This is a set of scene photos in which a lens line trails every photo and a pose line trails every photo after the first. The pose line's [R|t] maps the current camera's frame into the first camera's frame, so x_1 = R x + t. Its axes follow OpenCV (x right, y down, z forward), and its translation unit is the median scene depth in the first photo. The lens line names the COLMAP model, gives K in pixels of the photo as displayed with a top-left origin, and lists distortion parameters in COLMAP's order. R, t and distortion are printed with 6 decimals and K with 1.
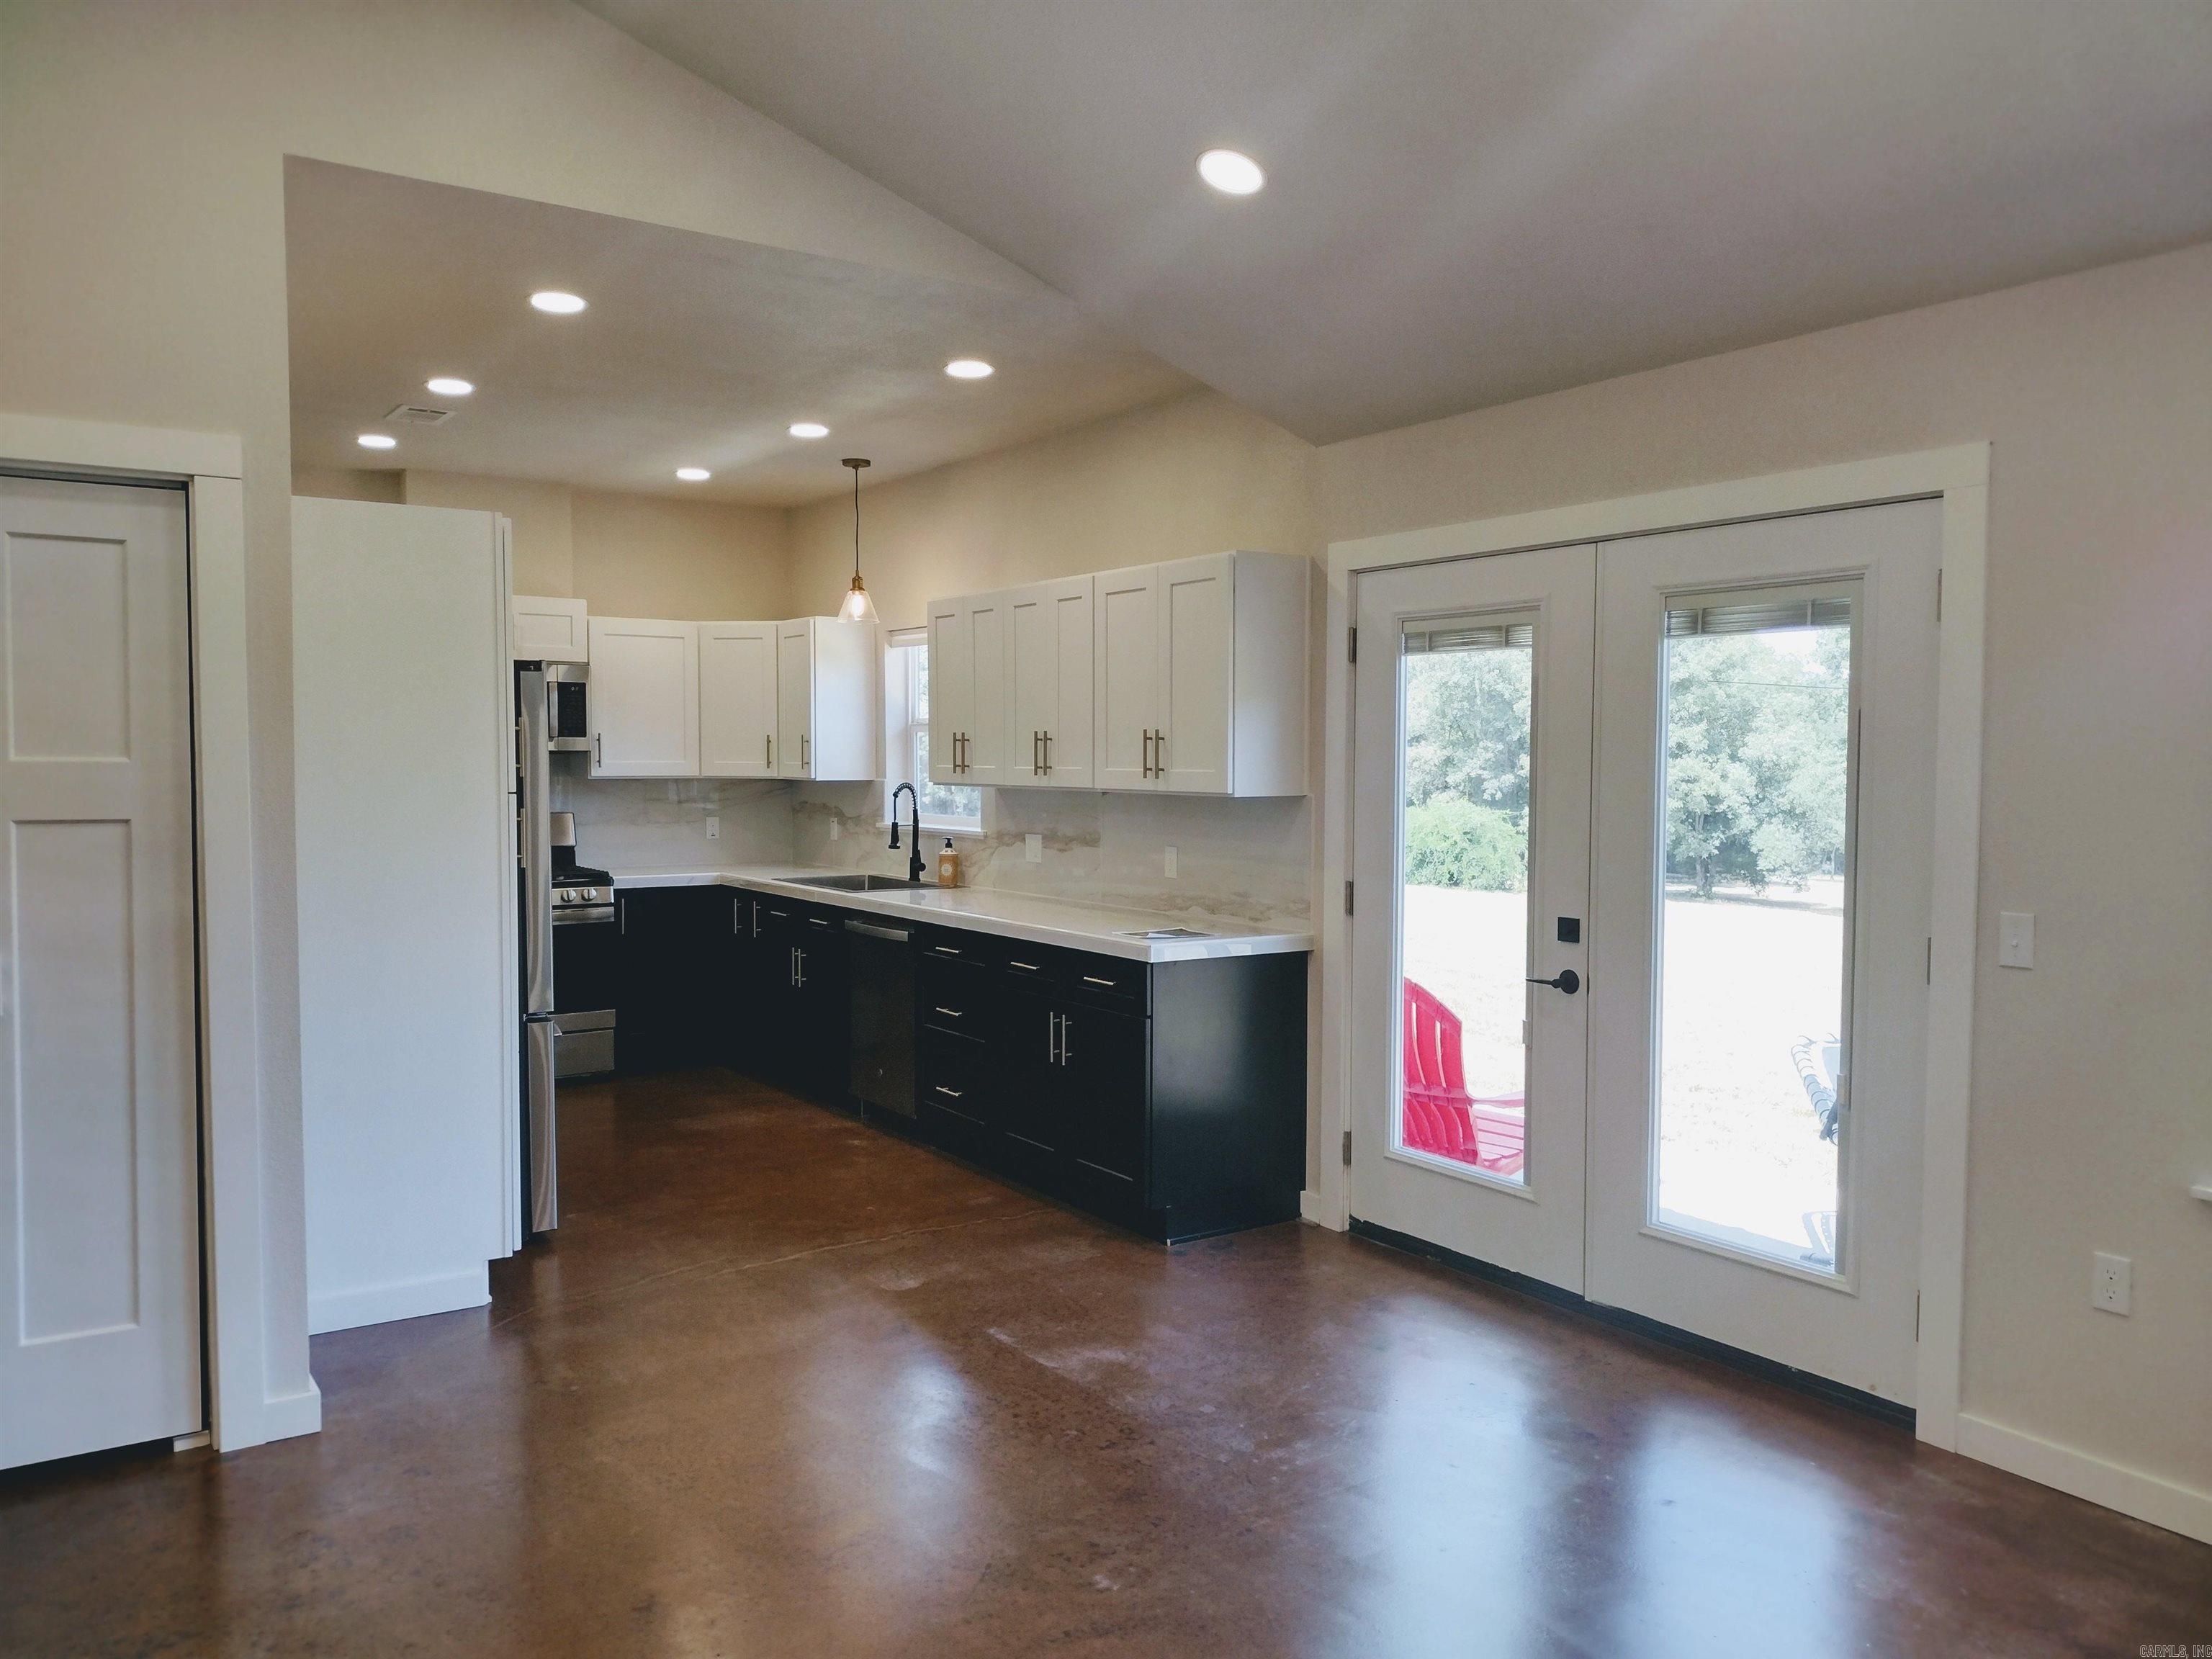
lens RADIAL K [[1648.6, 0, 1092.8], [0, 1648.6, 826.9], [0, 0, 1]] dist [0.053563, -0.070343]
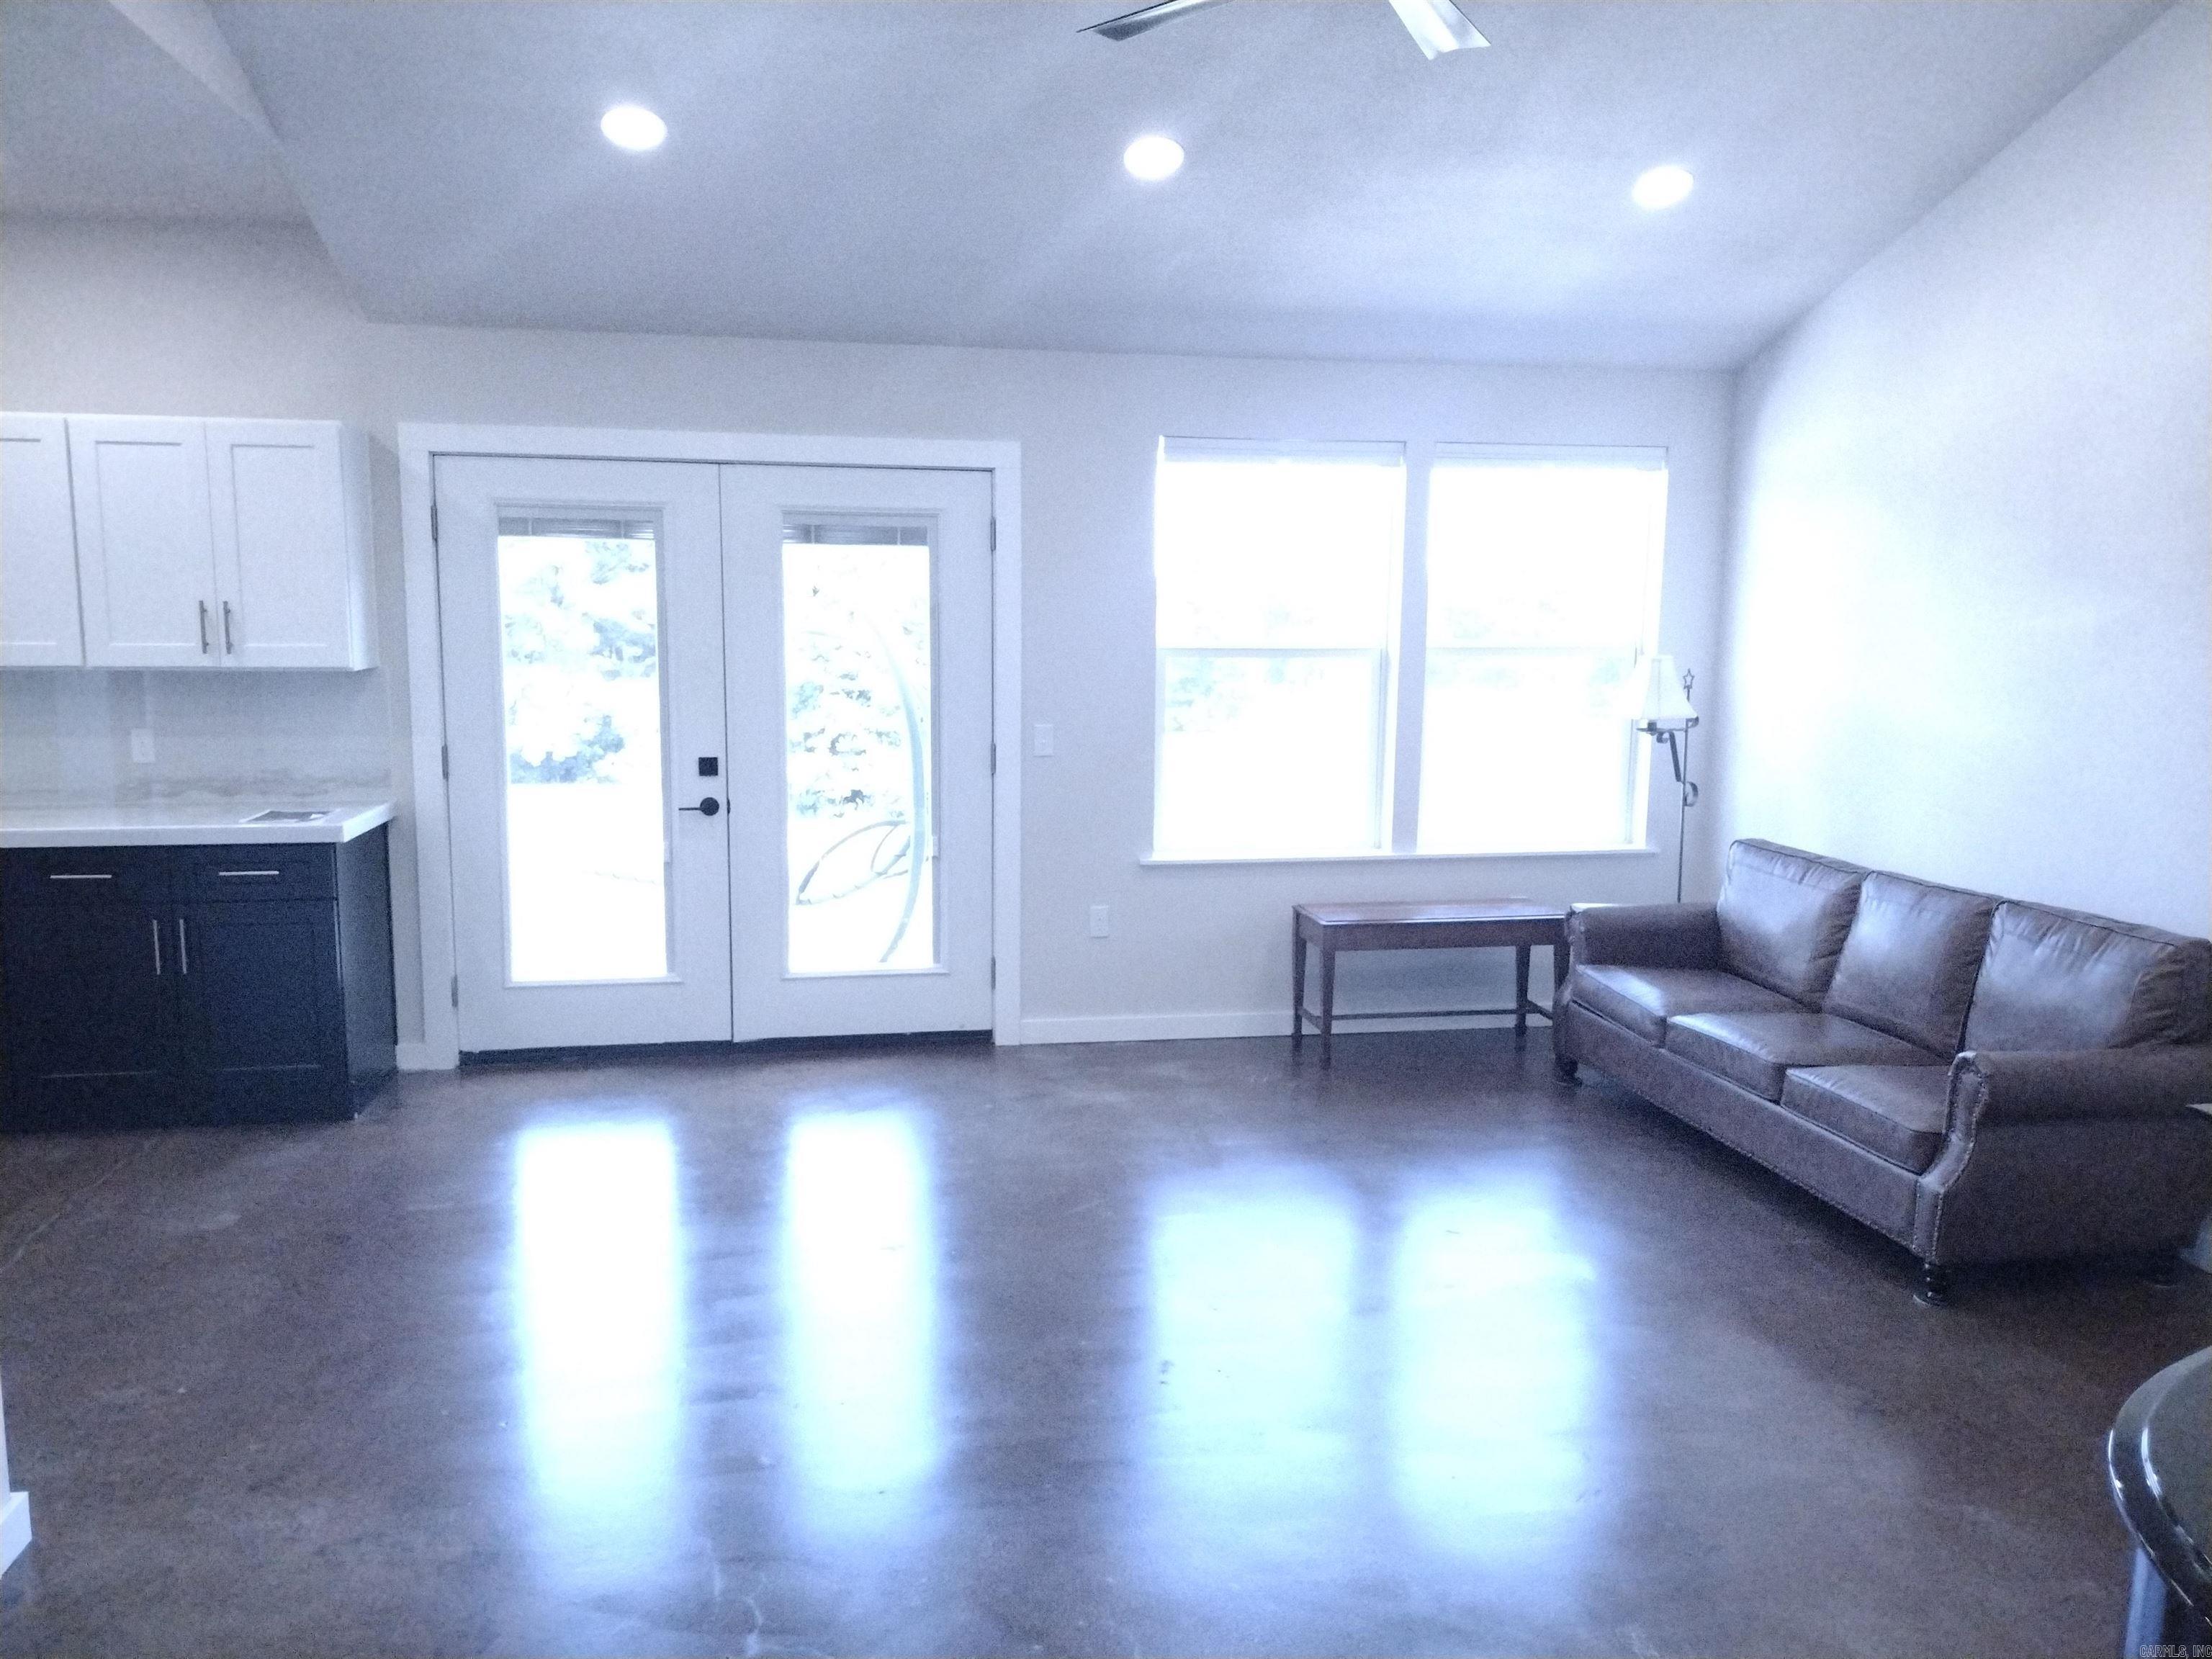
lens RADIAL K [[1648.6, 0, 1122.9], [0, 1648.6, 835.1], [0, 0, 1]] dist [0.053563, -0.070343]
pose [[0.395325, -0.127486, 0.909651, -0.677047], [0.033234, 0.991658, 0.124536, -0.030830], [-0.917940, -0.019001, 0.396264, 0.169233]]
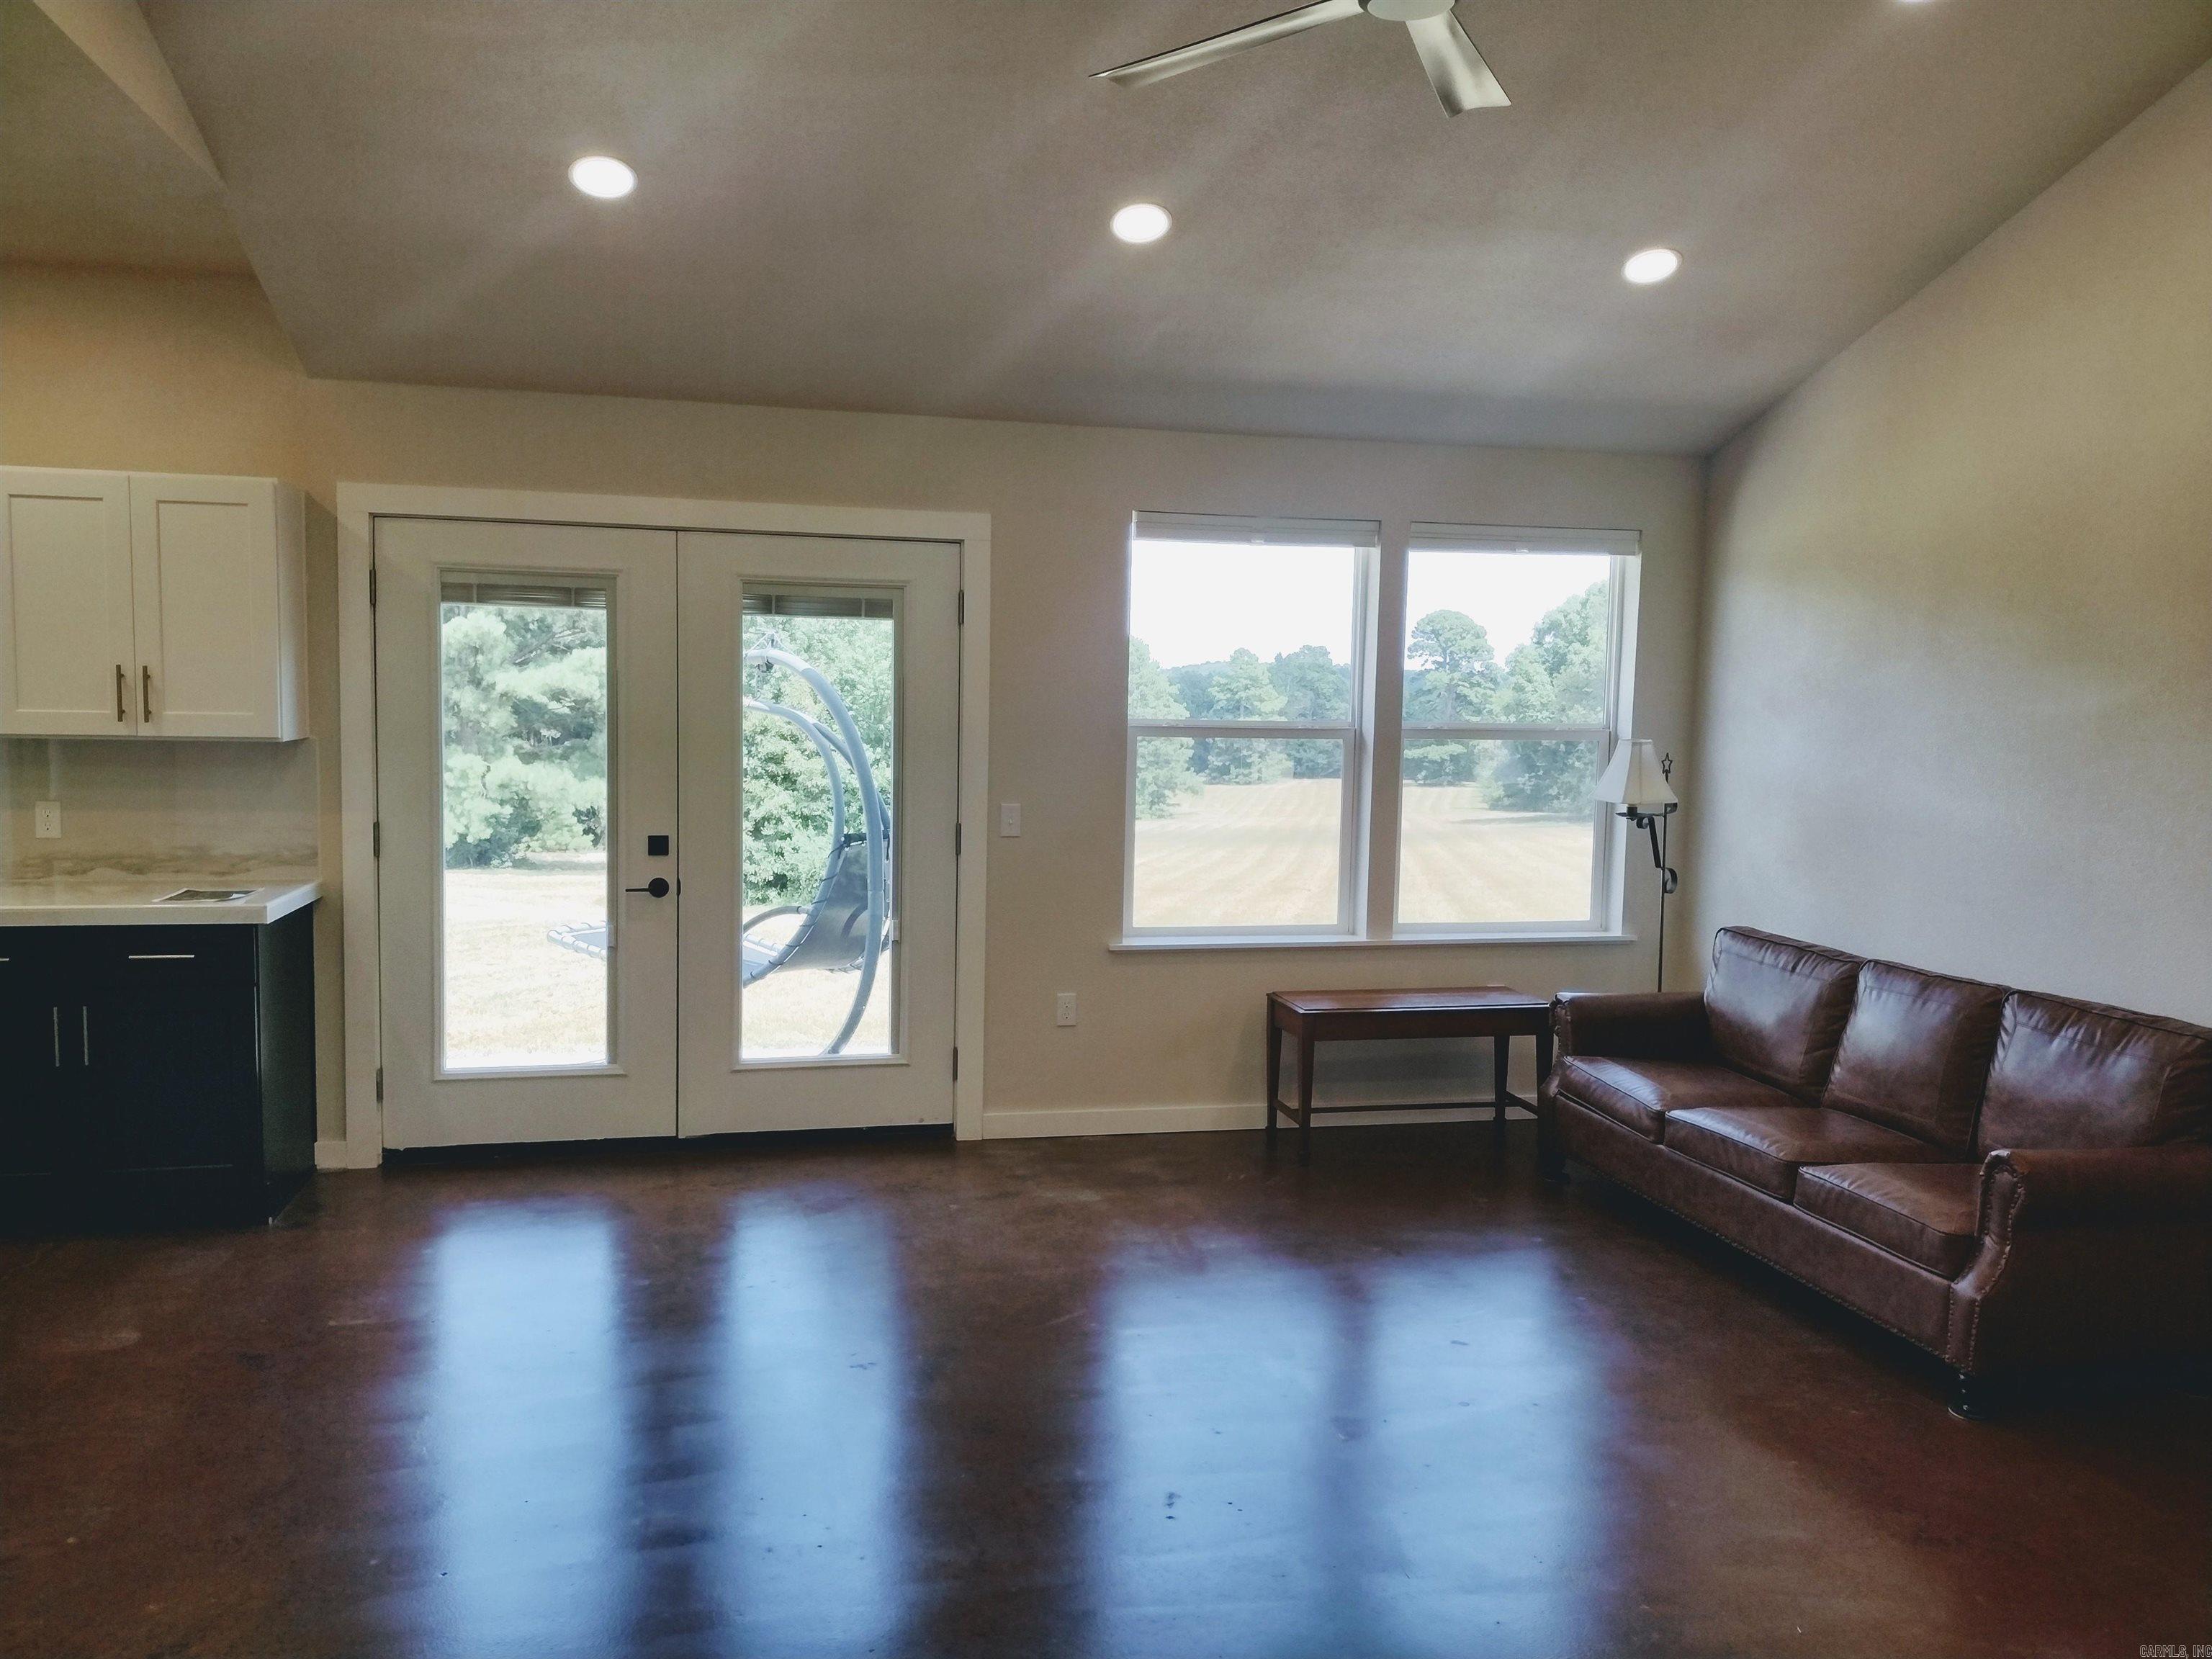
lens RADIAL K [[1648.6, 0, 1115.9], [0, 1648.6, 832.7], [0, 0, 1]] dist [0.053563, -0.070343]
pose [[0.355355, -0.075796, 0.931653, -0.648795], [0.023473, 0.997116, 0.072169, -0.024602], [-0.934437, -0.003777, 0.356109, 0.218796]]
